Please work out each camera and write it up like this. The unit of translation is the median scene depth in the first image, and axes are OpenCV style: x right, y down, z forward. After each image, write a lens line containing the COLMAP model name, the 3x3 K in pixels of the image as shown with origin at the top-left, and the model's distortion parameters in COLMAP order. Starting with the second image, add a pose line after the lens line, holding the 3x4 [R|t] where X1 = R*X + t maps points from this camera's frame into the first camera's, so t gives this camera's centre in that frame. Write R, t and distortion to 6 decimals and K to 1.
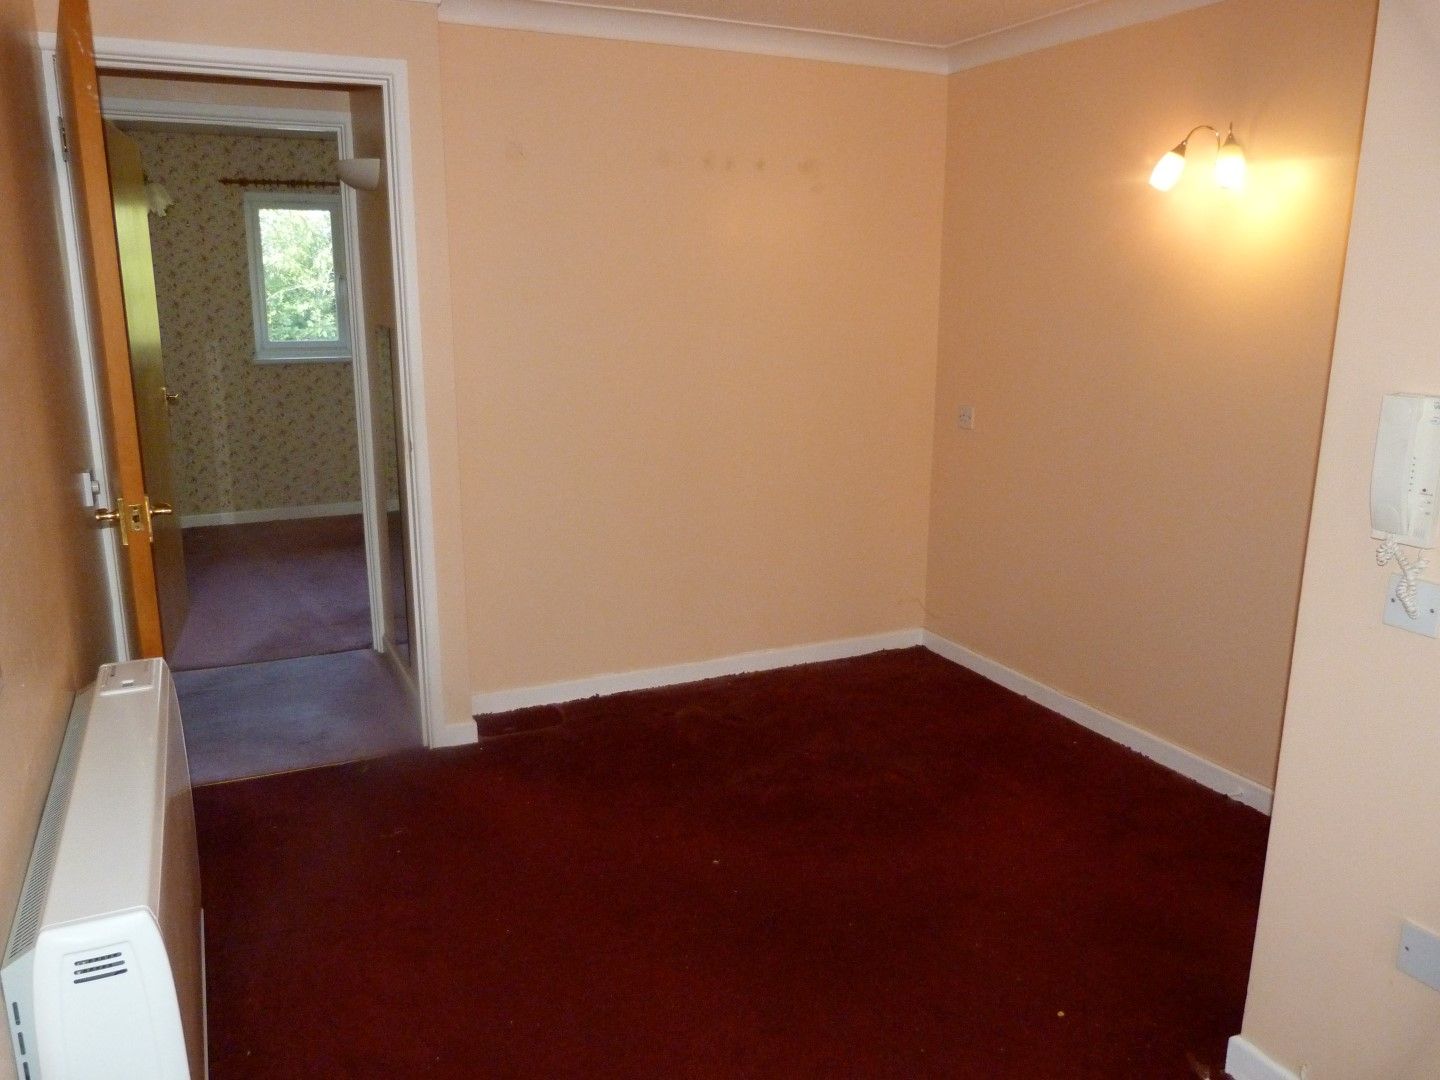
lens RADIAL K [[1083.0, 0, 717.6], [0, 1083.0, 538.9], [0, 0, 1]] dist [0.003837, 0.002381]
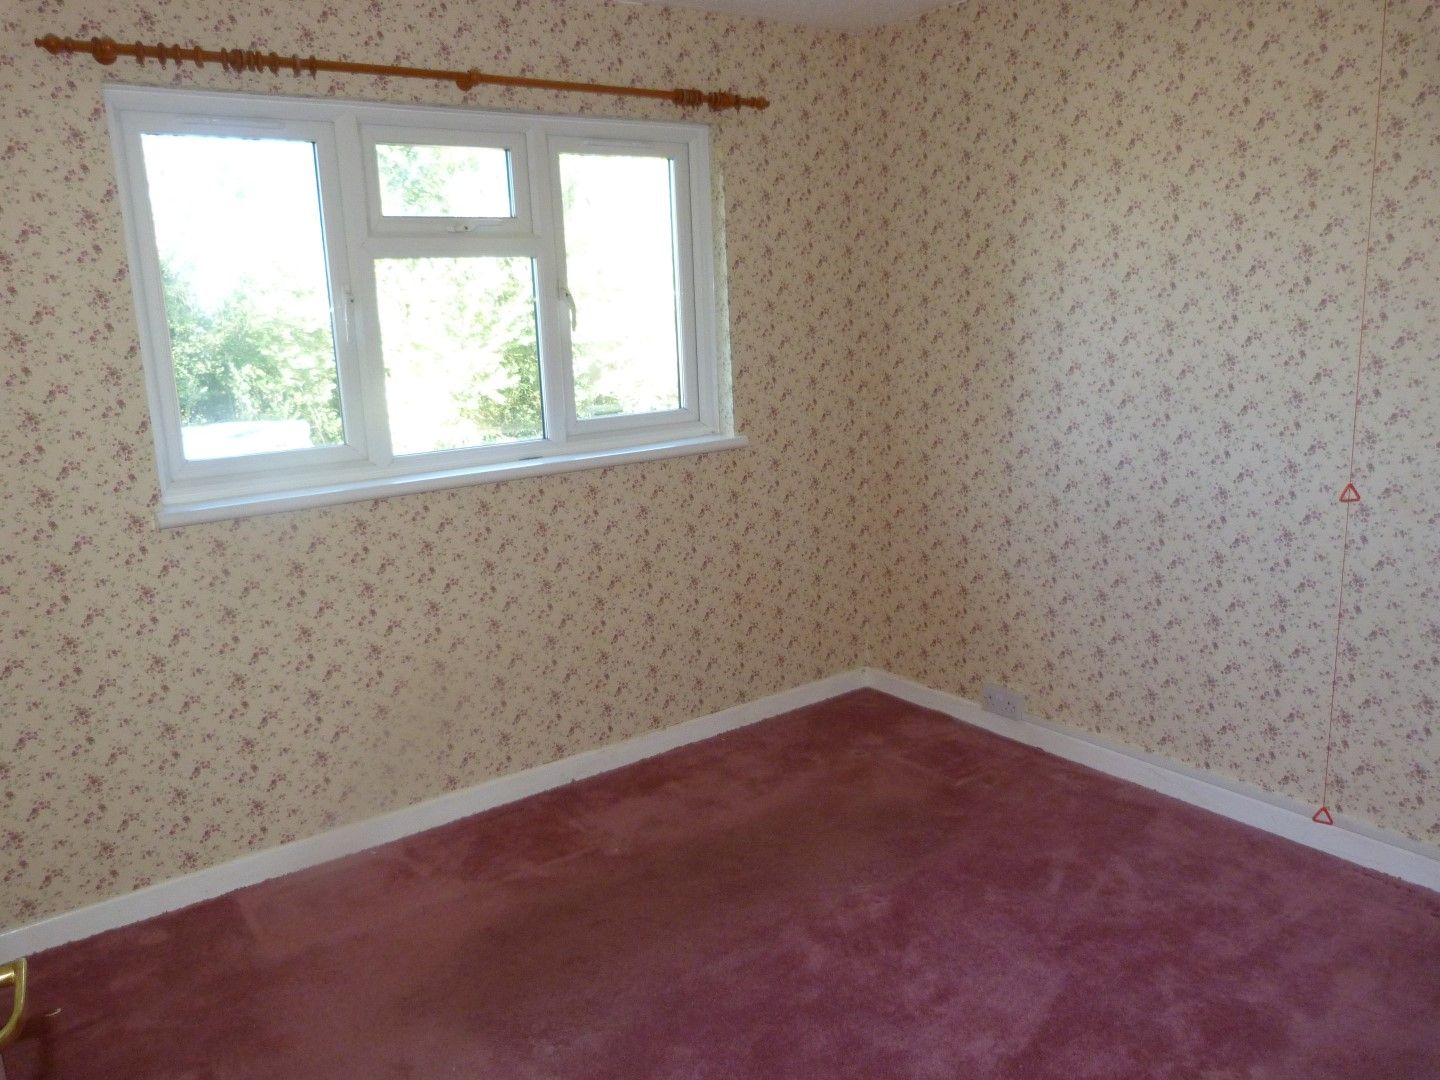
lens RADIAL K [[1083.0, 0, 722.0], [0, 1083.0, 540.1], [0, 0, 1]] dist [0.003837, 0.002381]
pose [[0.984566, -0.077330, 0.157004, -0.294479], [0.078559, 0.996908, -0.001631, -0.142470], [-0.156392, 0.013940, 0.987597, 0.591162]]
